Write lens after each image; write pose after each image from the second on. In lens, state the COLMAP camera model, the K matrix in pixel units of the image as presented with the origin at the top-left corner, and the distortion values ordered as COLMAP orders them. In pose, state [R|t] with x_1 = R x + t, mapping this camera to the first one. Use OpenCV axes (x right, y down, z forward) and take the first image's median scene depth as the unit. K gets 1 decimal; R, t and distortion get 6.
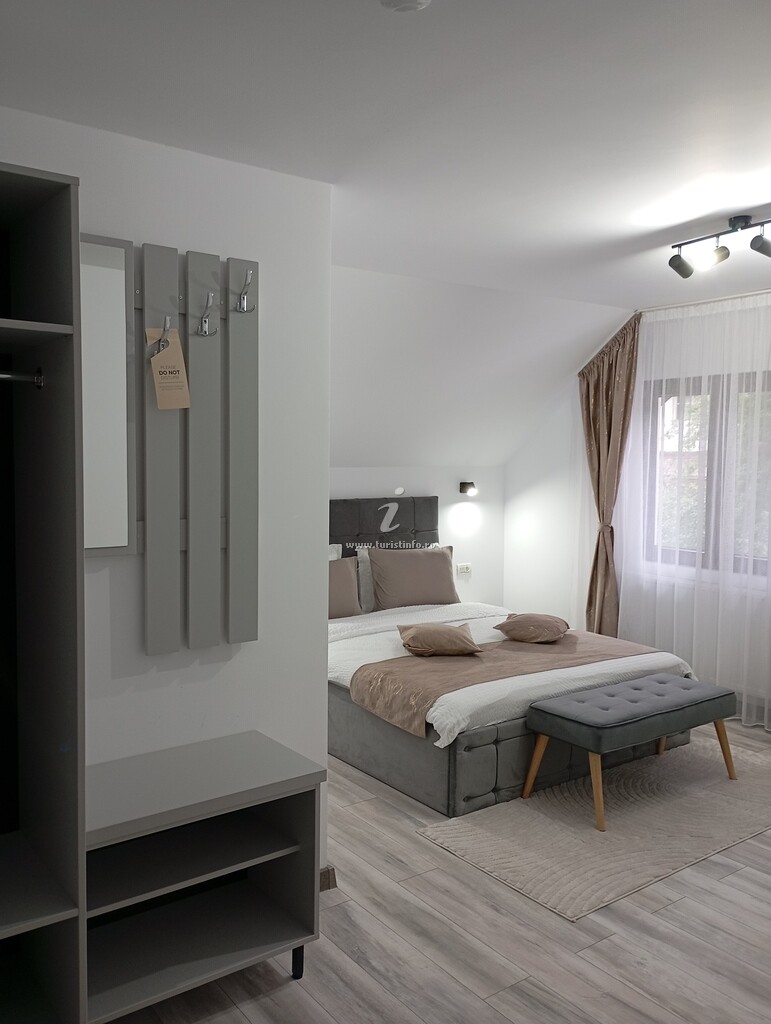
lens RADIAL K [[822.0, 0, 385.5], [0, 822.0, 512.0], [0, 0, 1]] dist [0.003413, 0.000892]
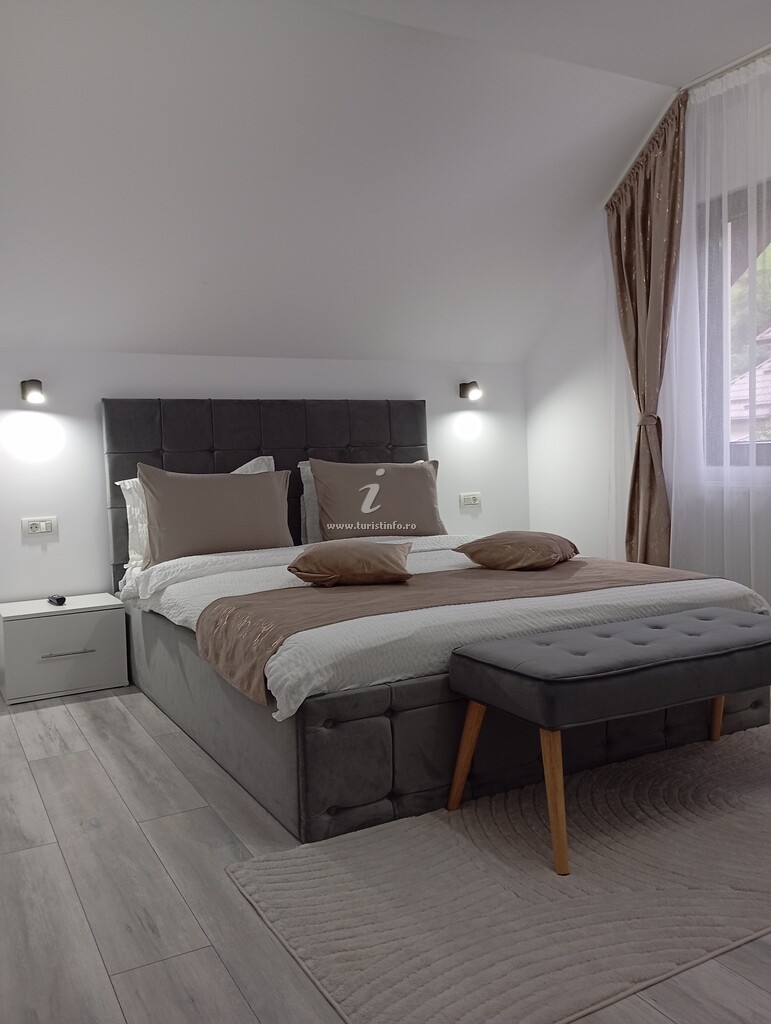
lens RADIAL K [[841.5, 0, 385.5], [0, 841.5, 512.0], [0, 0, 1]] dist [0.054284, -0.083475]
pose [[0.991246, -0.033451, -0.127721, 0.179698], [0.034189, 0.999409, 0.003587, 0.115154], [0.127526, -0.007922, 0.991804, 0.346670]]
